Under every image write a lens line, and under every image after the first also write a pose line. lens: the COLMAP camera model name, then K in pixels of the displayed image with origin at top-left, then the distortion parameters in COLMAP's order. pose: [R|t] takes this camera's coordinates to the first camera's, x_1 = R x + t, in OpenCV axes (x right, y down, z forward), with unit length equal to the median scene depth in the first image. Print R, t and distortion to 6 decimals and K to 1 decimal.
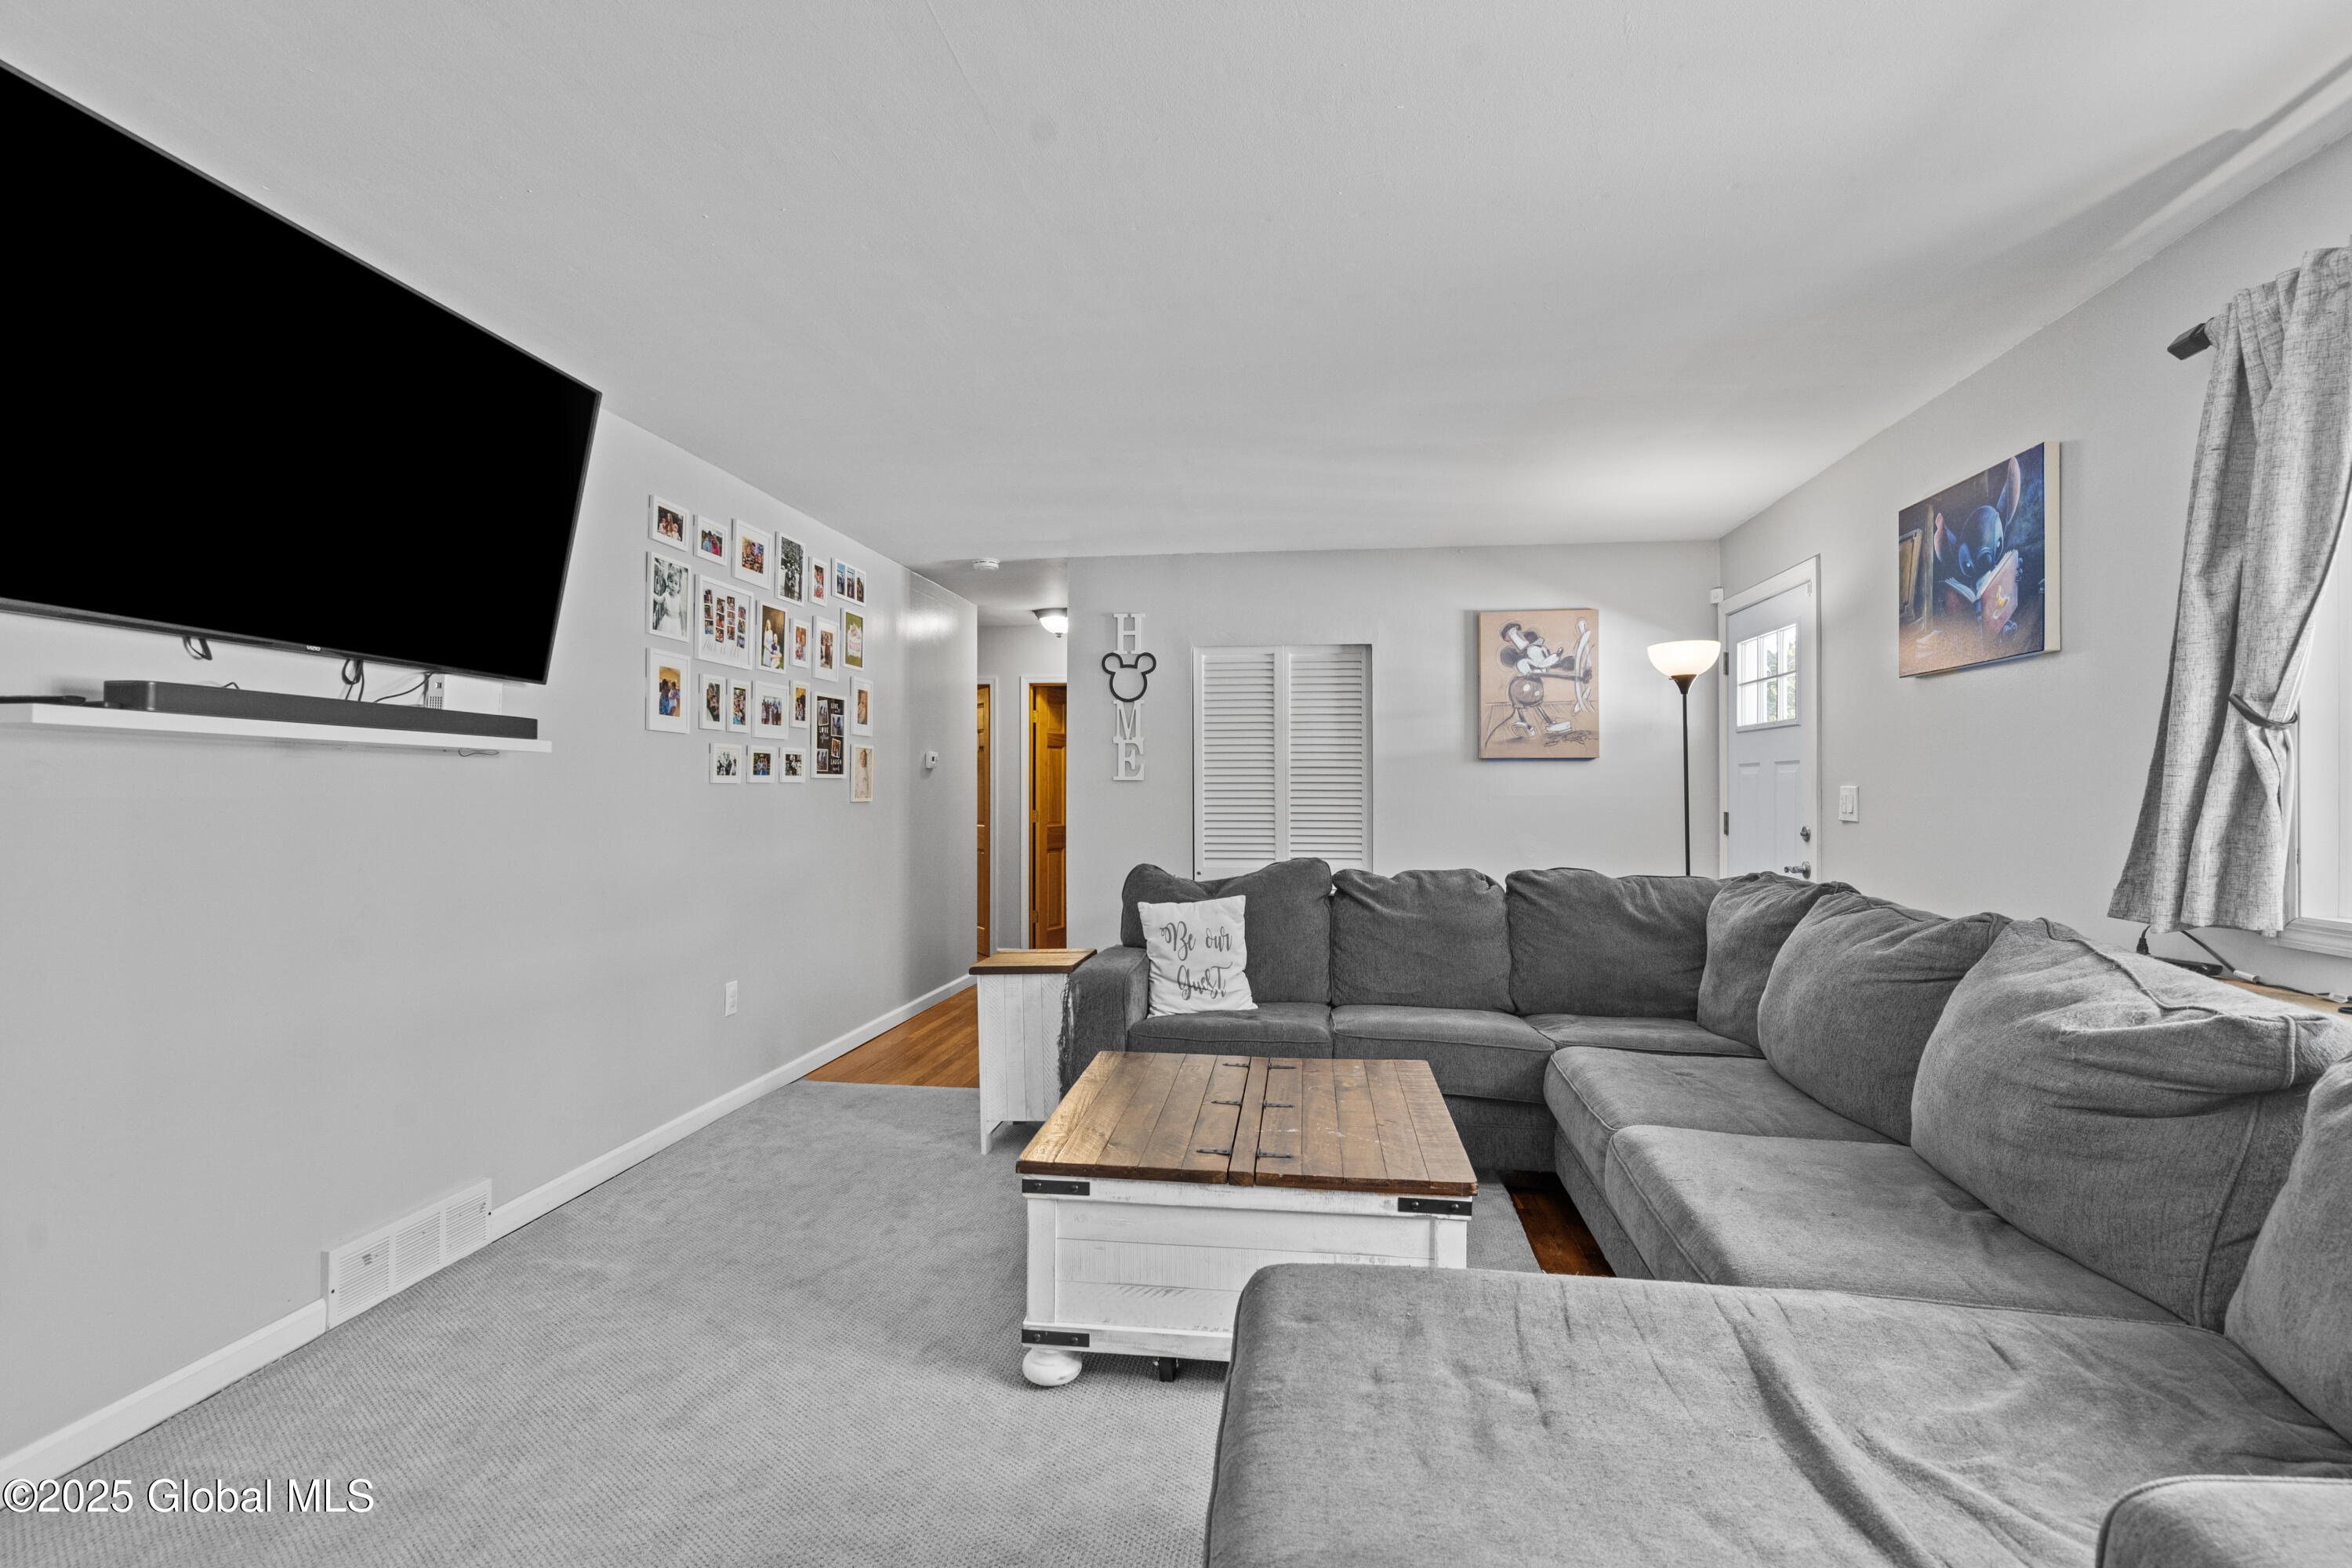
lens RADIAL K [[1101.6, 0, 1176.0], [0, 1101.6, 784.0], [0, 0, 1]] dist [0.000461, 0.001187]
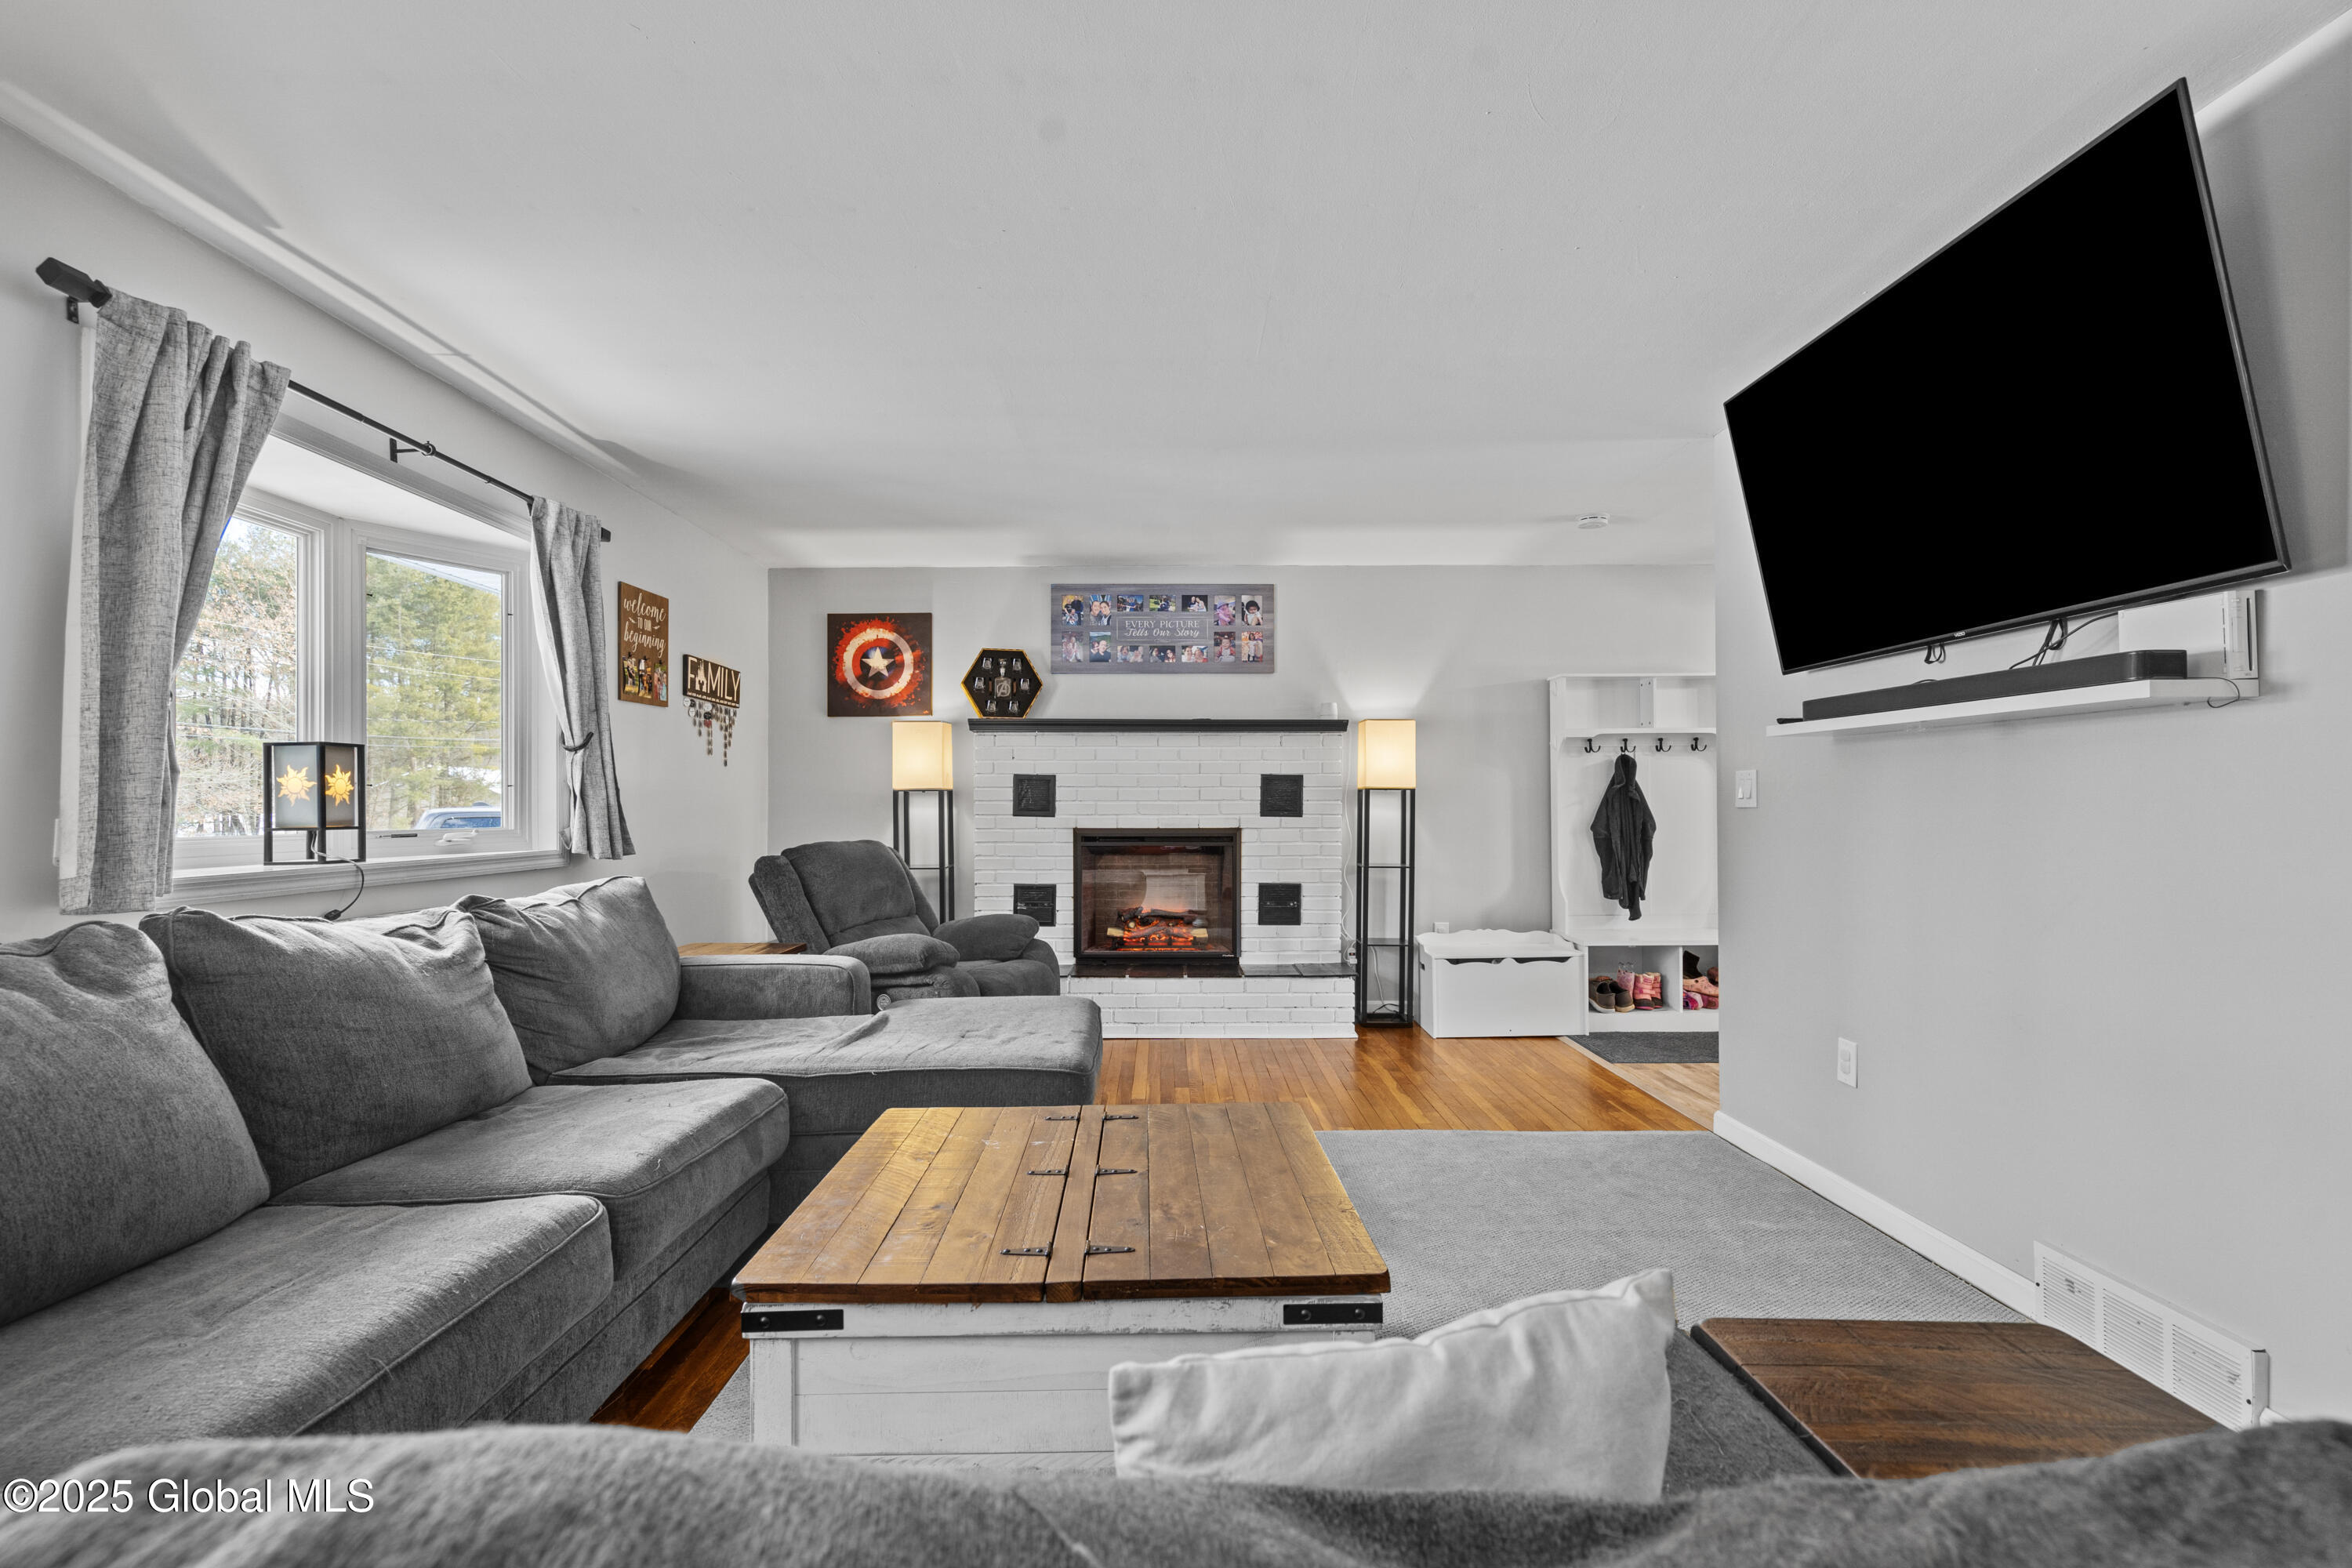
lens RADIAL K [[1101.6, 0, 1176.0], [0, 1101.6, 784.0], [0, 0, 1]] dist [0.000461, 0.001187]
pose [[-0.989841, -0.001191, -0.142172, 0.077285], [0.002561, 0.999653, -0.026206, 0.029565], [0.142154, -0.026304, -0.989495, 1.199215]]
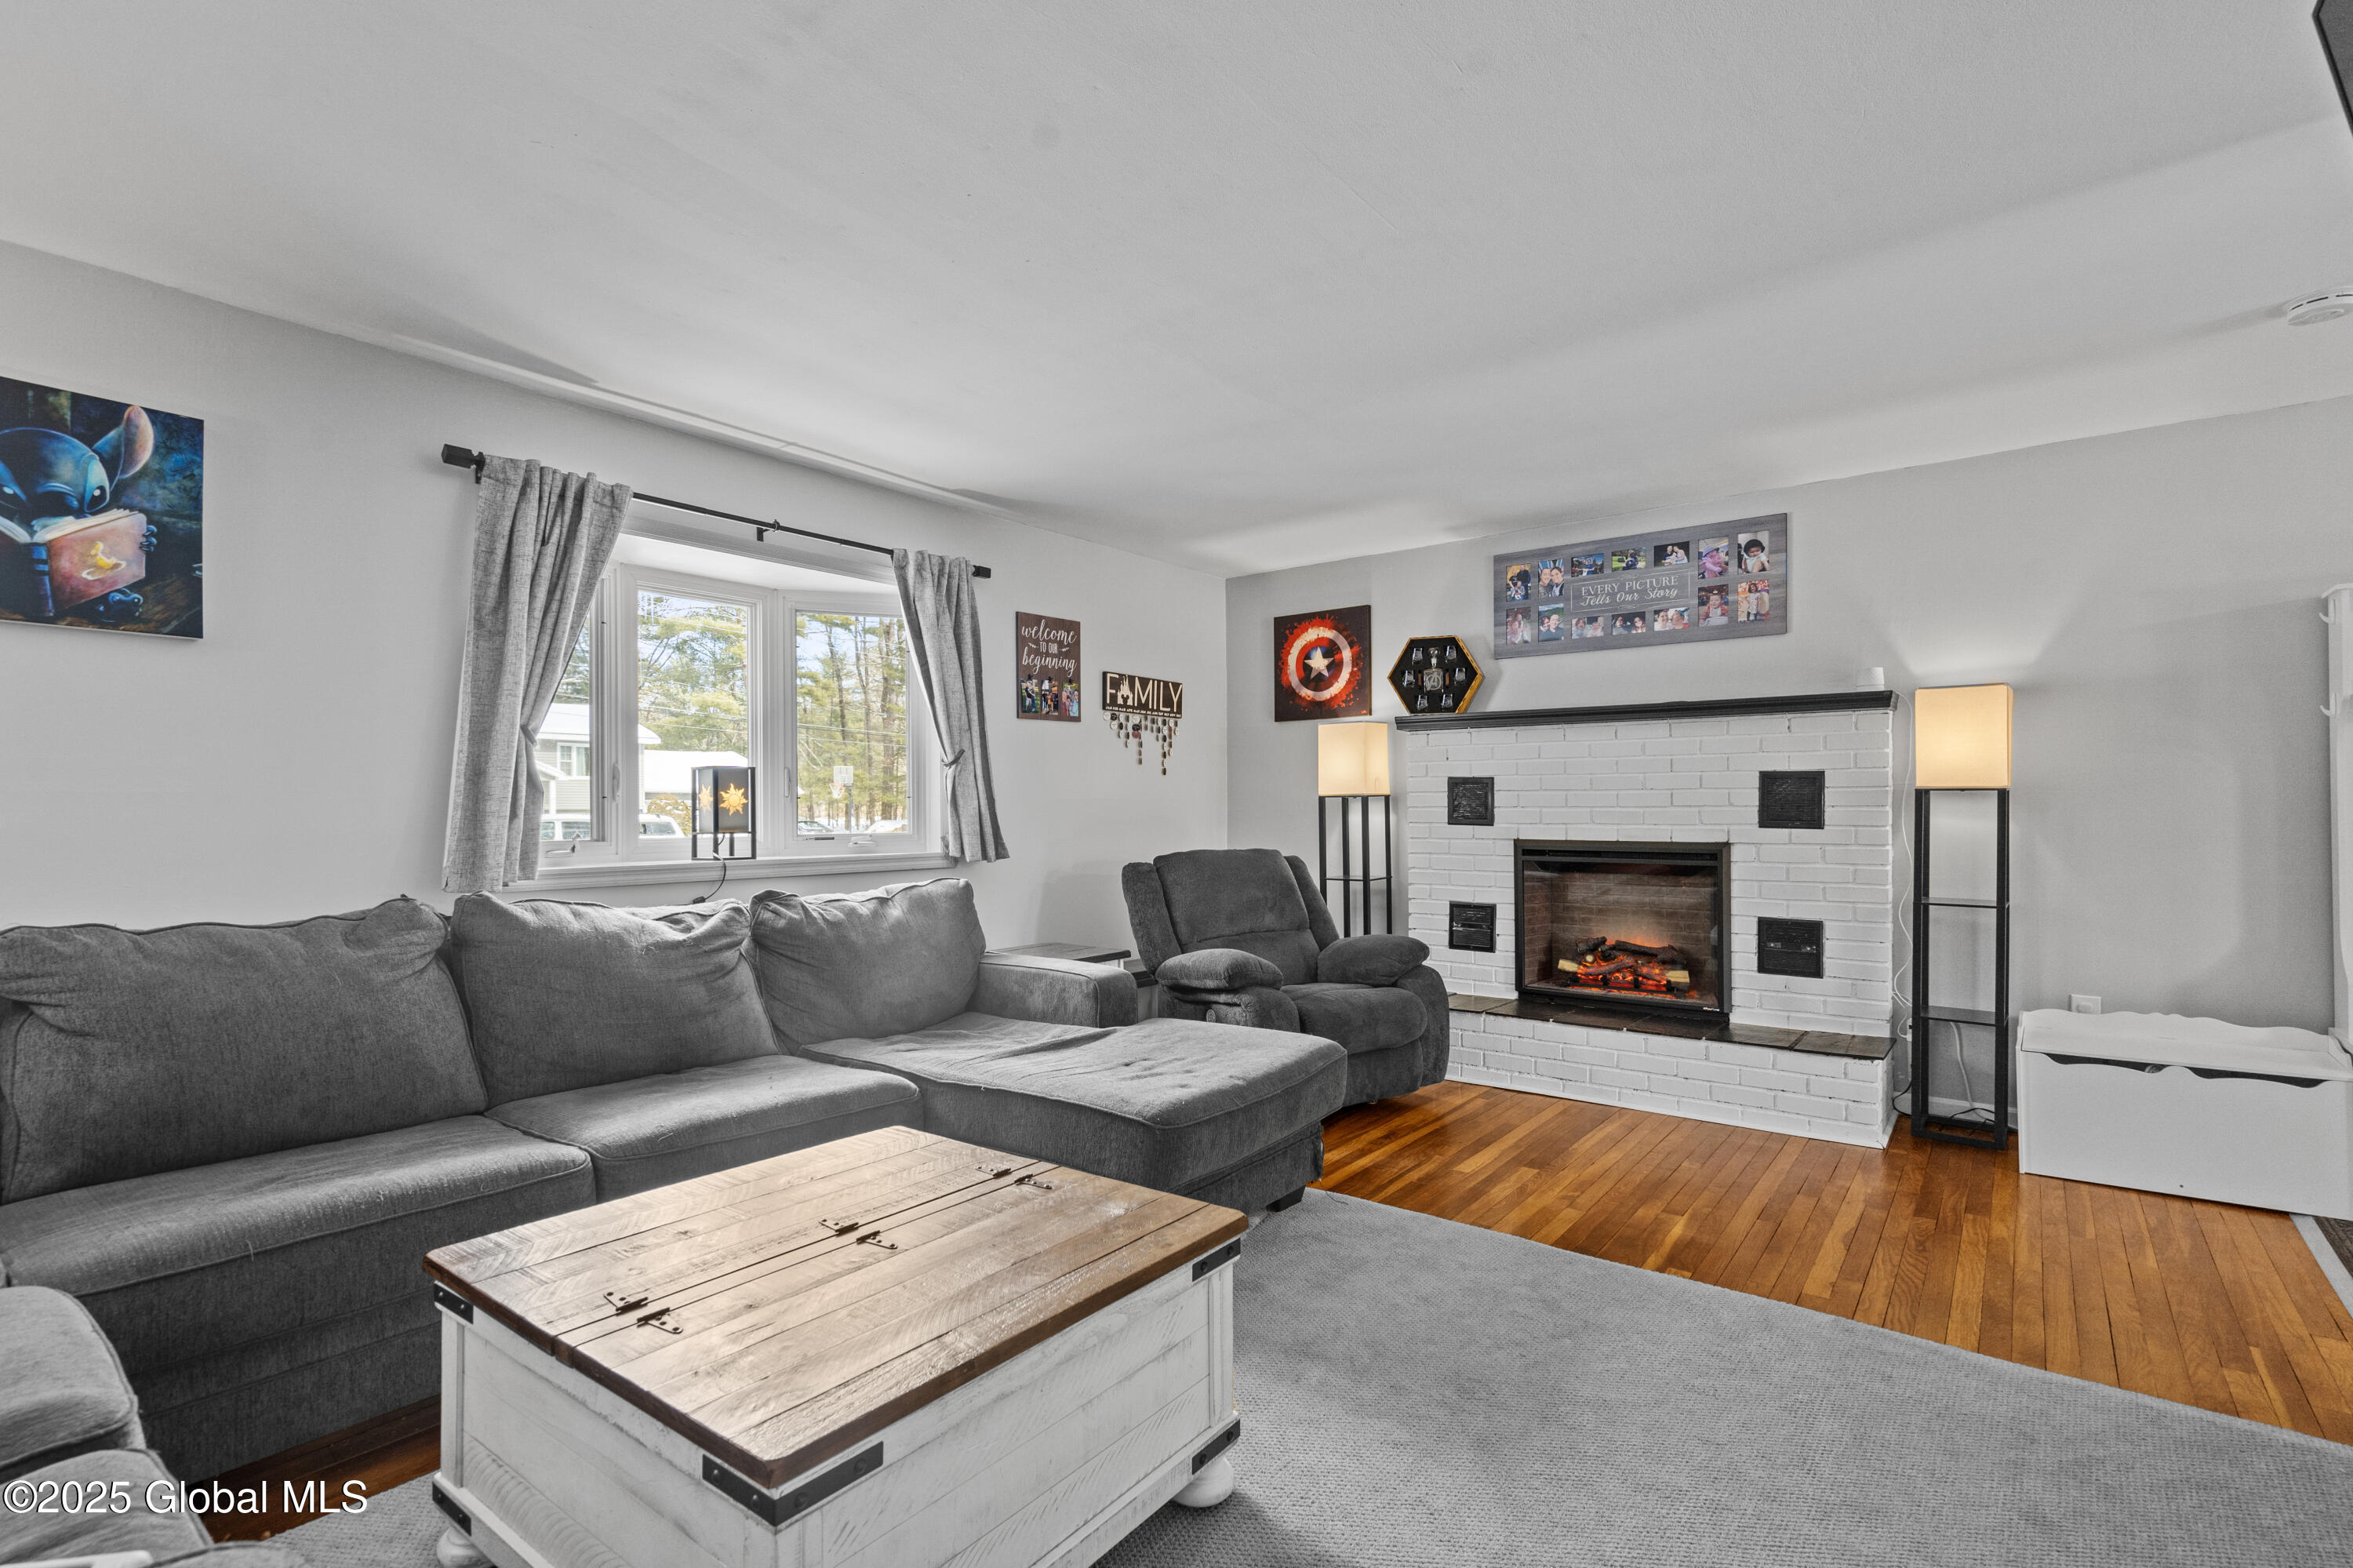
lens RADIAL K [[1116.7, 0, 1161.4], [0, 1116.7, 791.3], [0, 0, 1]] dist [-0.000229, 0.001102]
pose [[-0.860029, 0.009310, 0.510161, -0.302728], [-0.001345, 0.999789, -0.020512, 0.021747], [-0.510244, -0.018327, -0.859834, 1.017121]]
